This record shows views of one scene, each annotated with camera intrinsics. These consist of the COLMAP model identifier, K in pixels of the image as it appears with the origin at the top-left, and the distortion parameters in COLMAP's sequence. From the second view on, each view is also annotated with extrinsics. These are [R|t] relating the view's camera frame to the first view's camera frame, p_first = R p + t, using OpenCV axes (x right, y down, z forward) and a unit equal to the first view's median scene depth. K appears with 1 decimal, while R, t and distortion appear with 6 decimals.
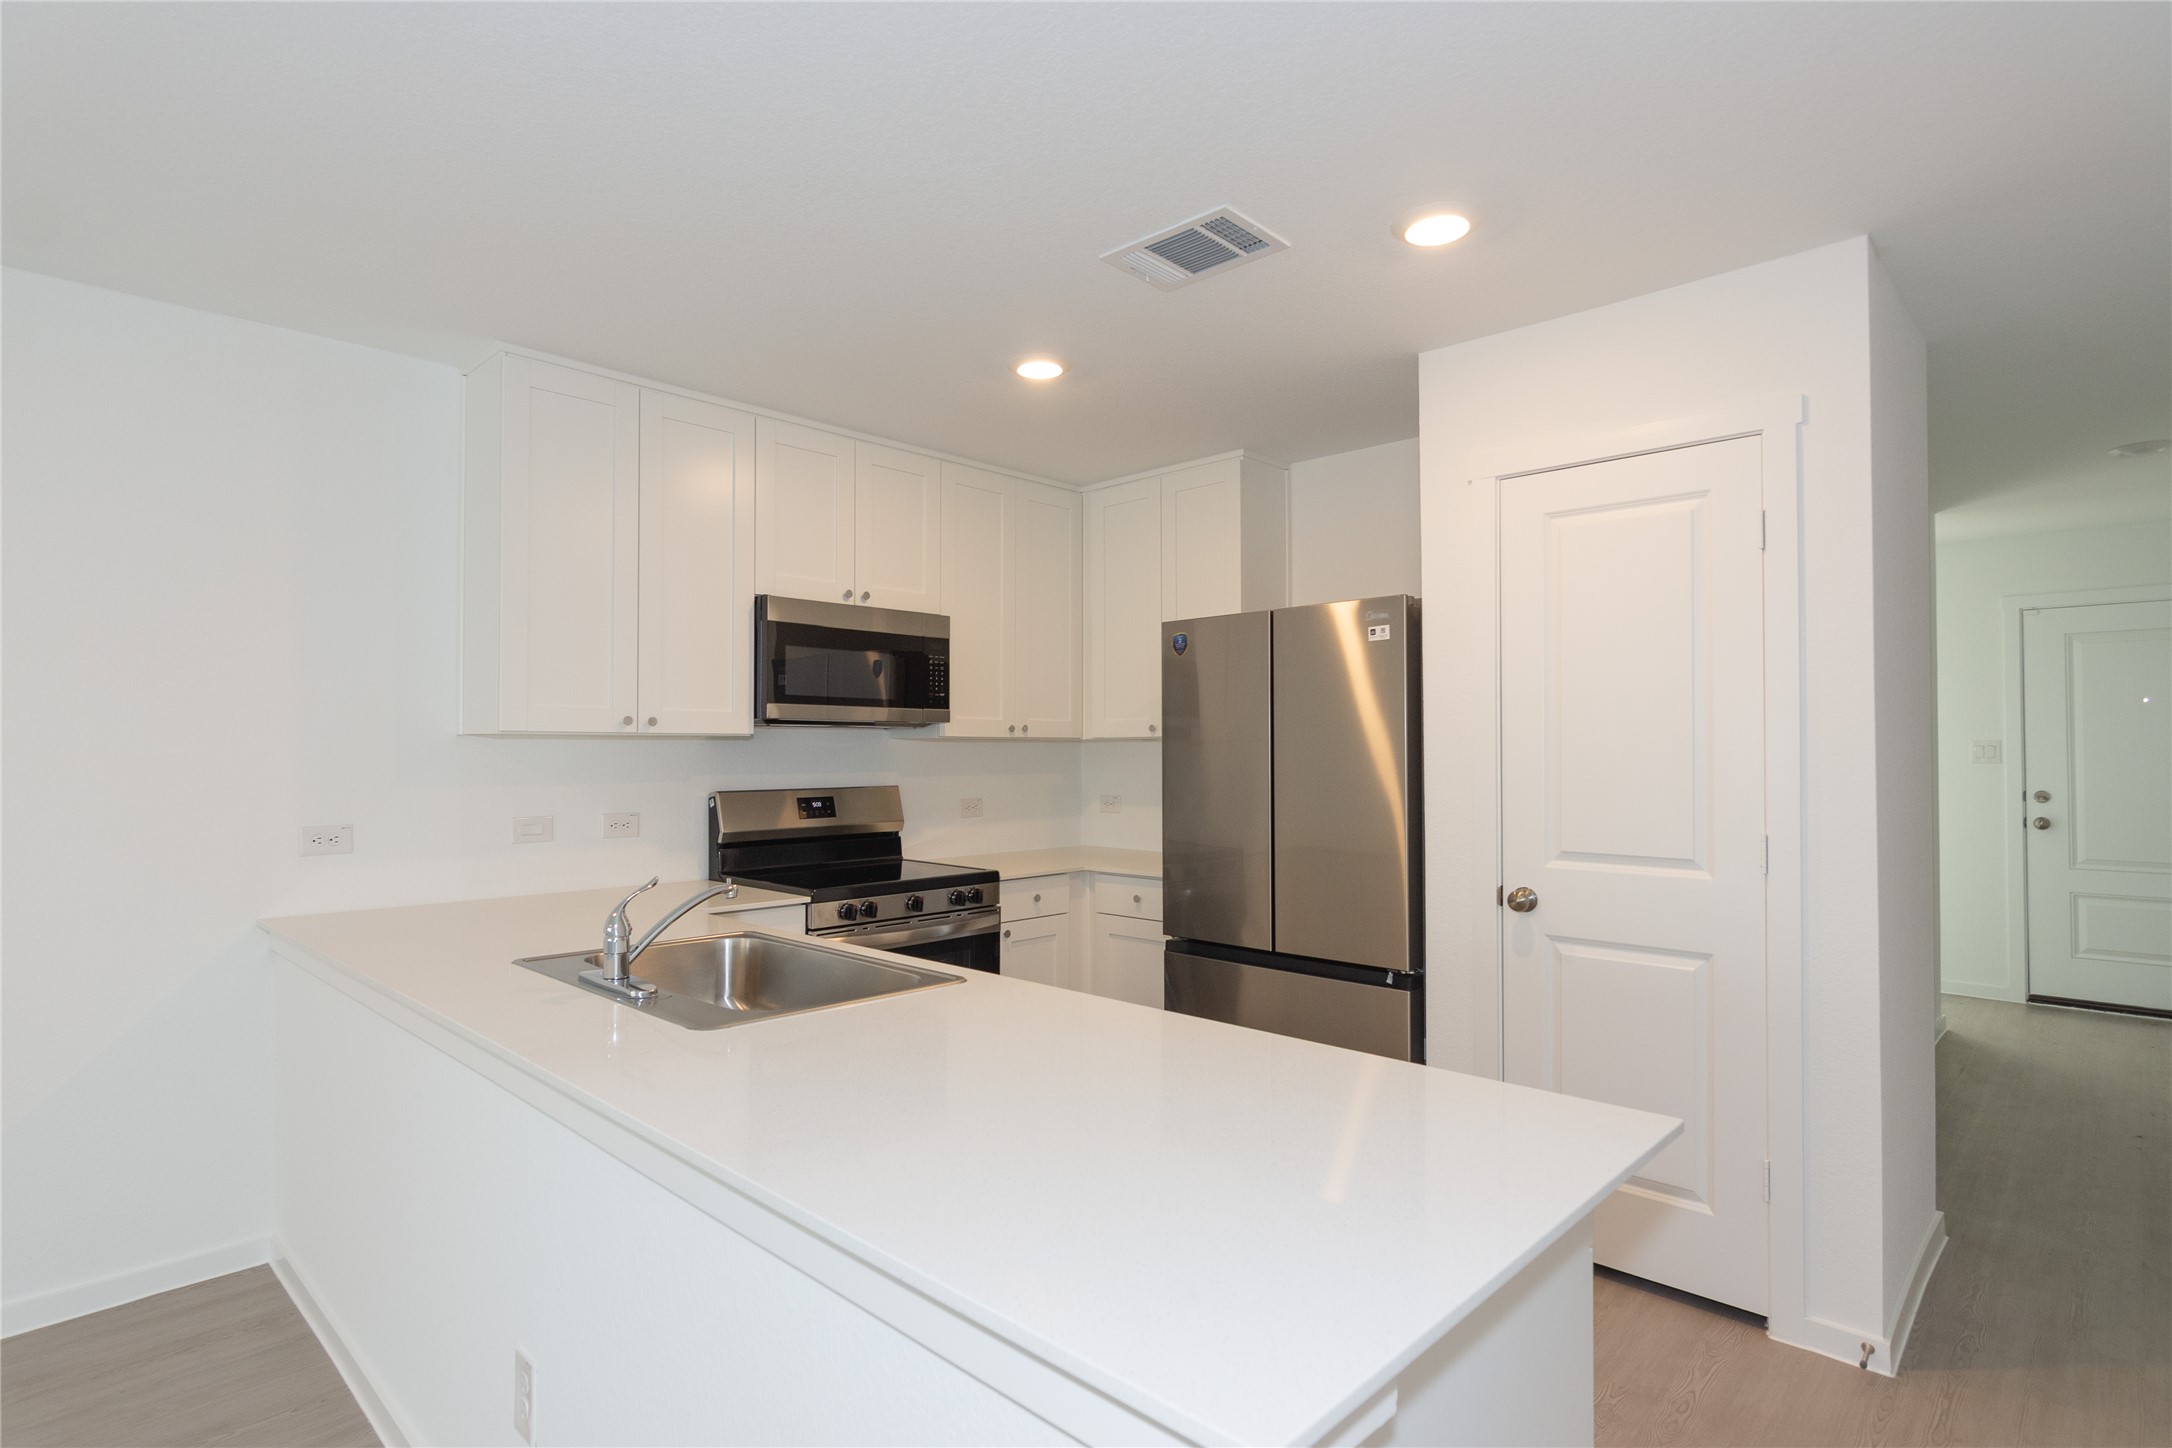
lens RADIAL K [[1094.6, 0, 1079.4], [0, 1094.6, 731.2], [0, 0, 1]] dist [-0.000297, 0.000334]
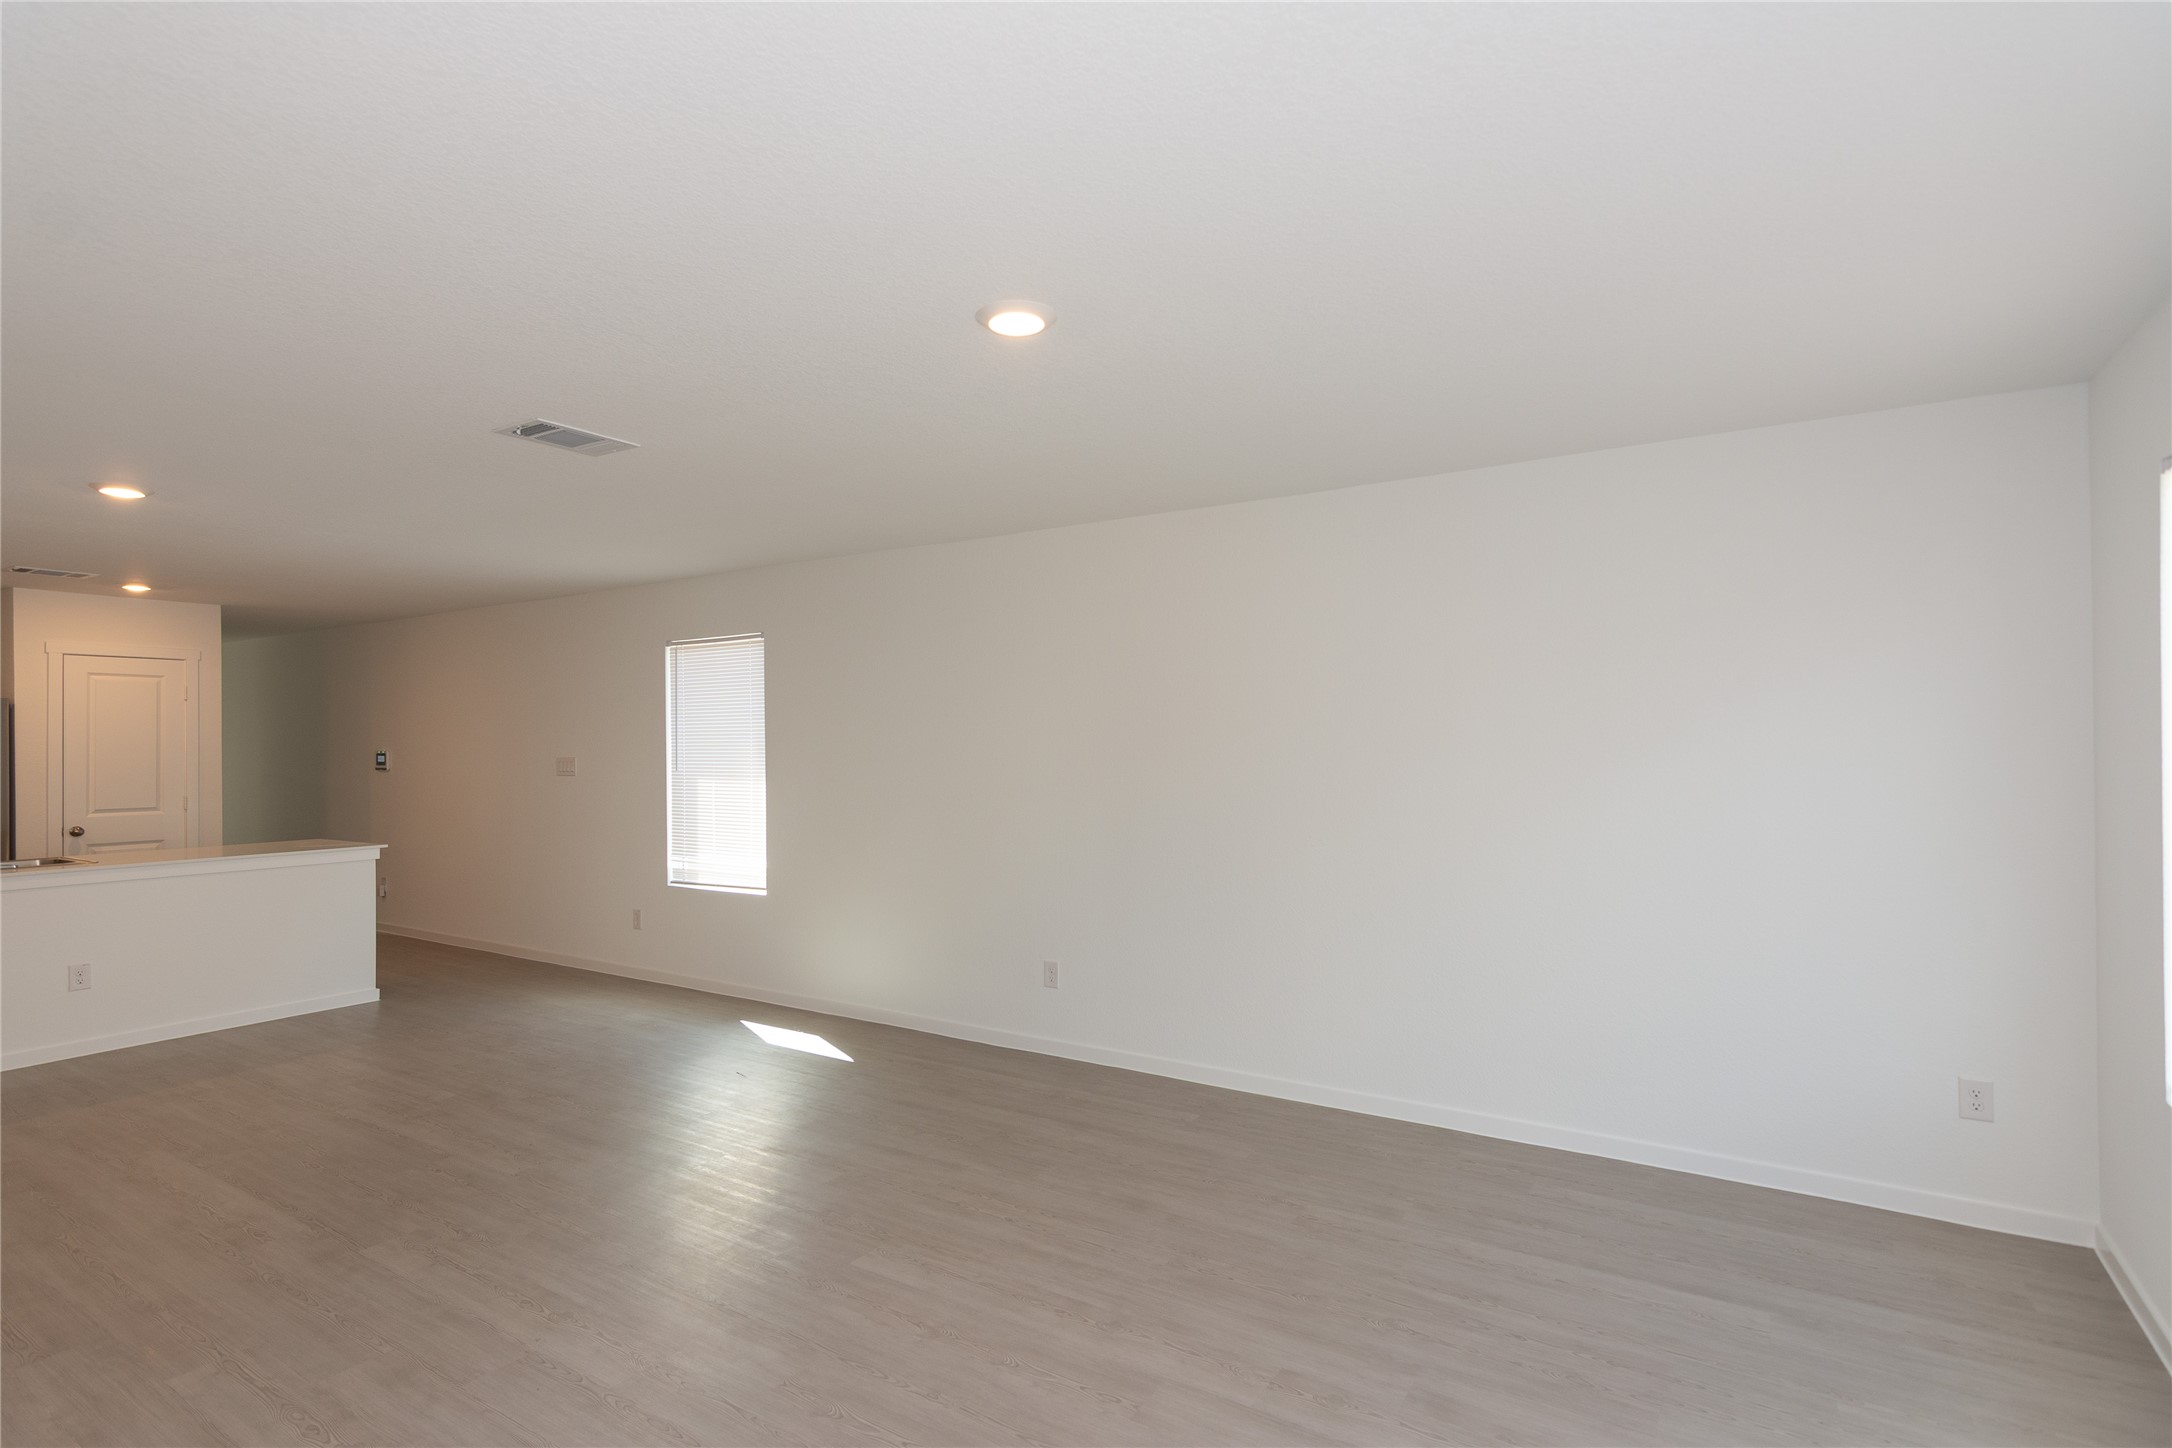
lens RADIAL K [[1073.5, 0, 1080.8], [0, 1073.5, 736.5], [0, 0, 1]] dist [-0.000252, 0.000413]
pose [[-0.185859, 0.006677, 0.982554, -1.858065], [-0.009212, 0.999921, -0.008538, -0.044678], [-0.982533, -0.010638, -0.185782, -0.585014]]
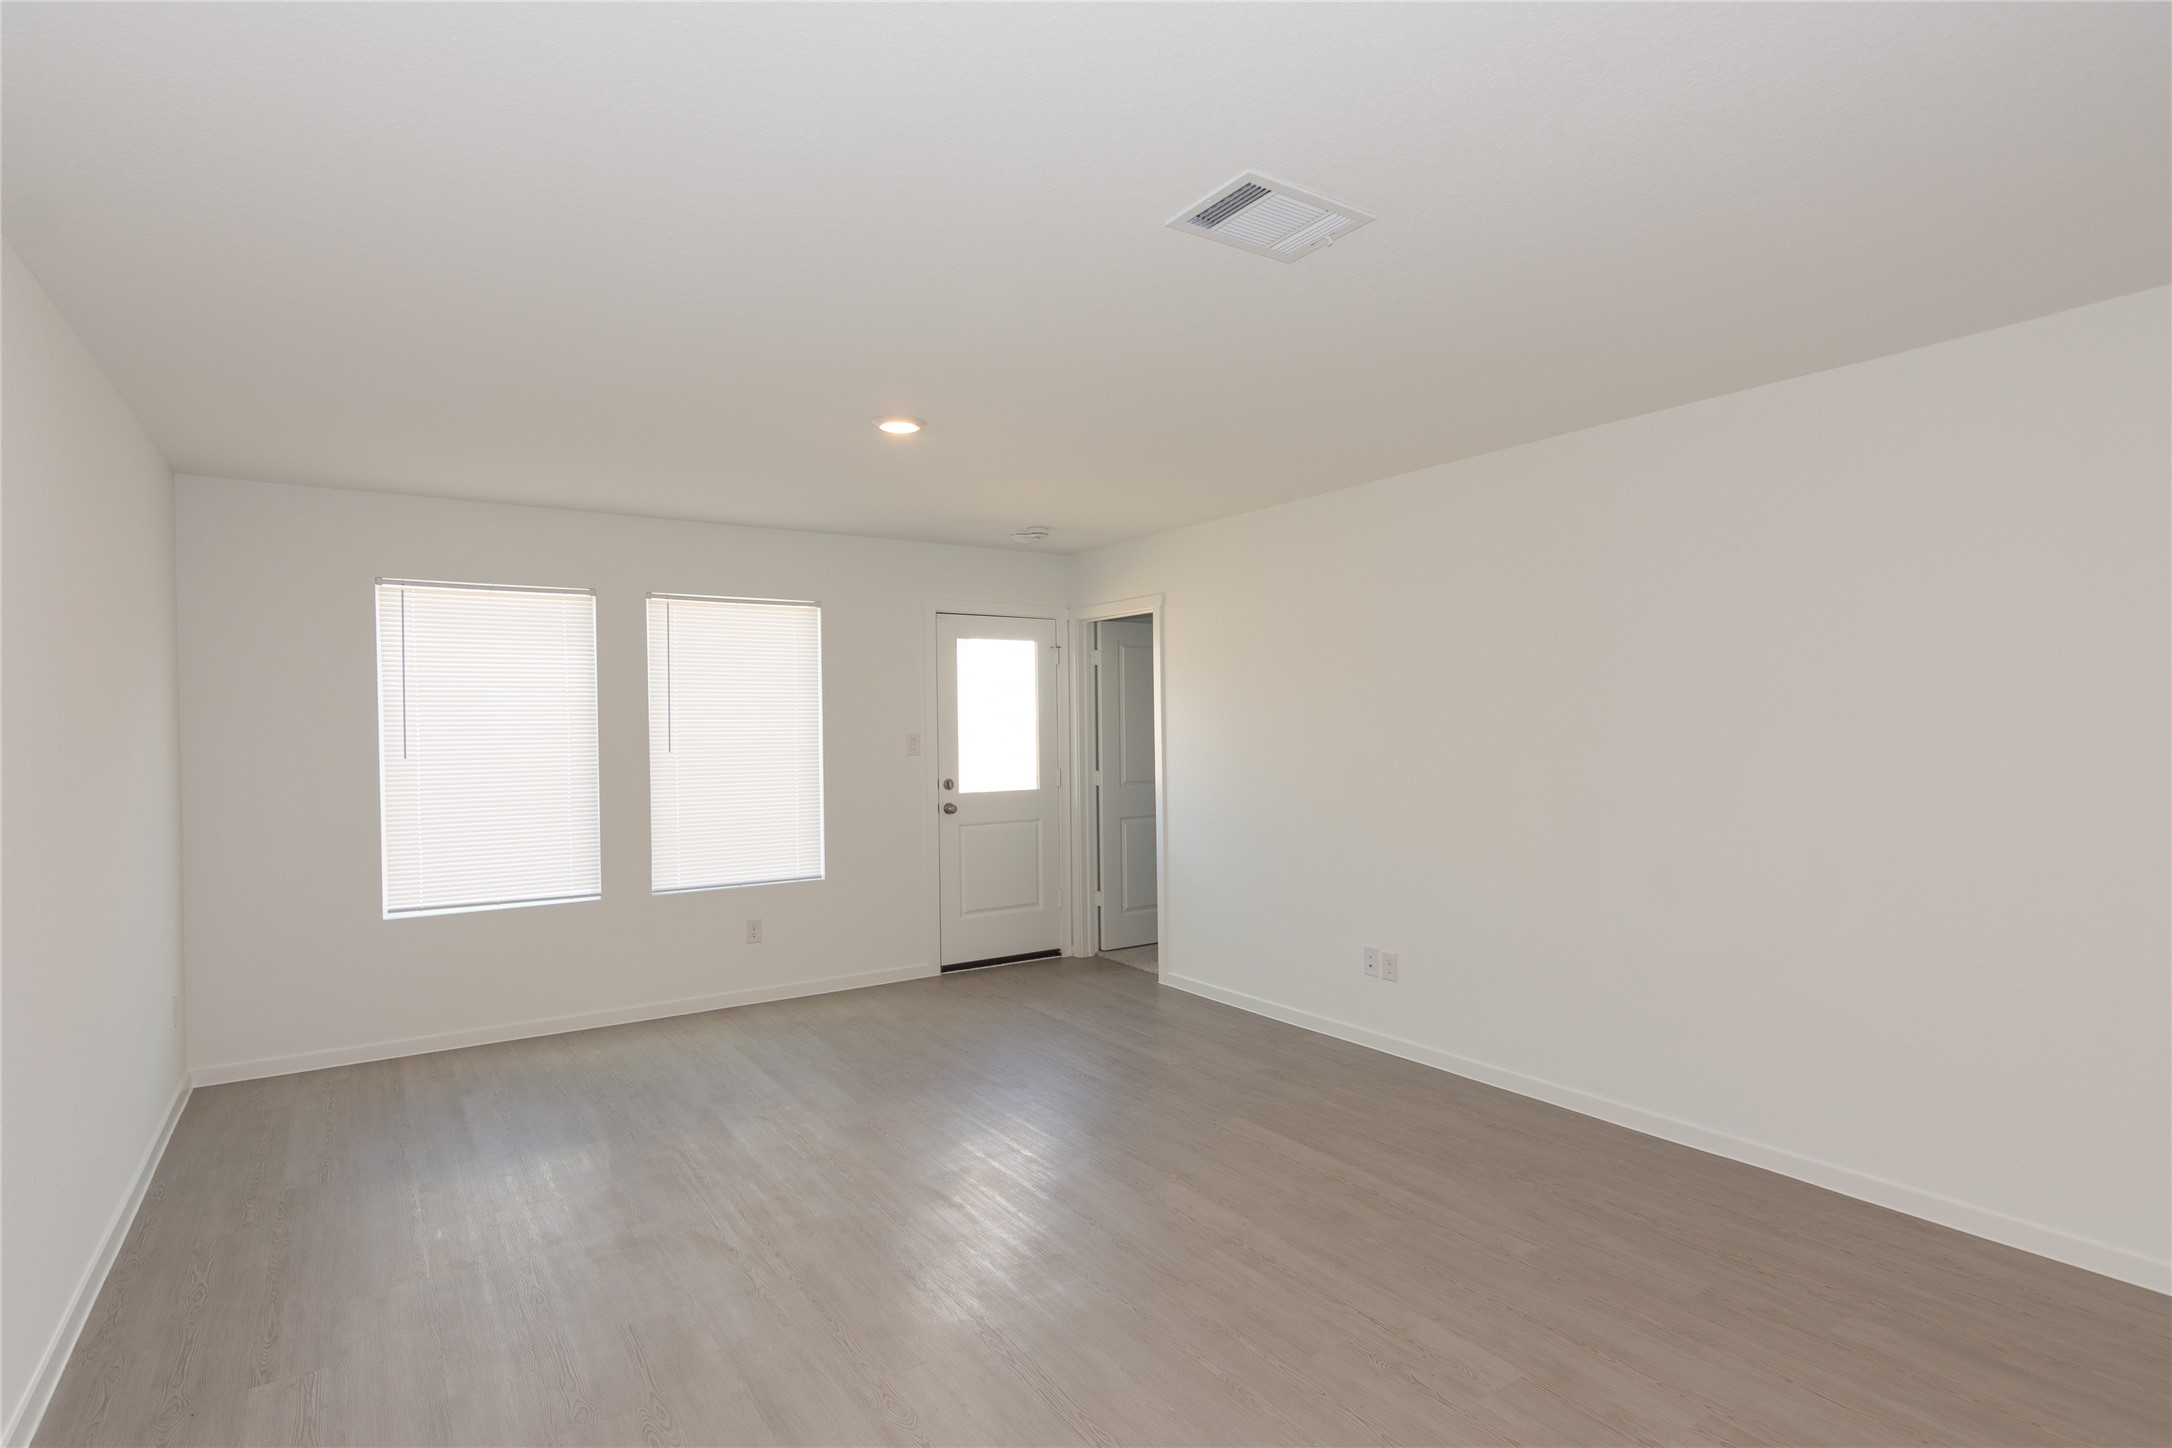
lens RADIAL K [[1094.6, 0, 1079.4], [0, 1094.6, 731.2], [0, 0, 1]] dist [-0.000297, 0.000334]
pose [[-0.217607, 0.007989, -0.976004, -0.217585], [0.030055, 0.999547, 0.001481, -0.028452], [0.975574, -0.029011, -0.217748, -0.279412]]
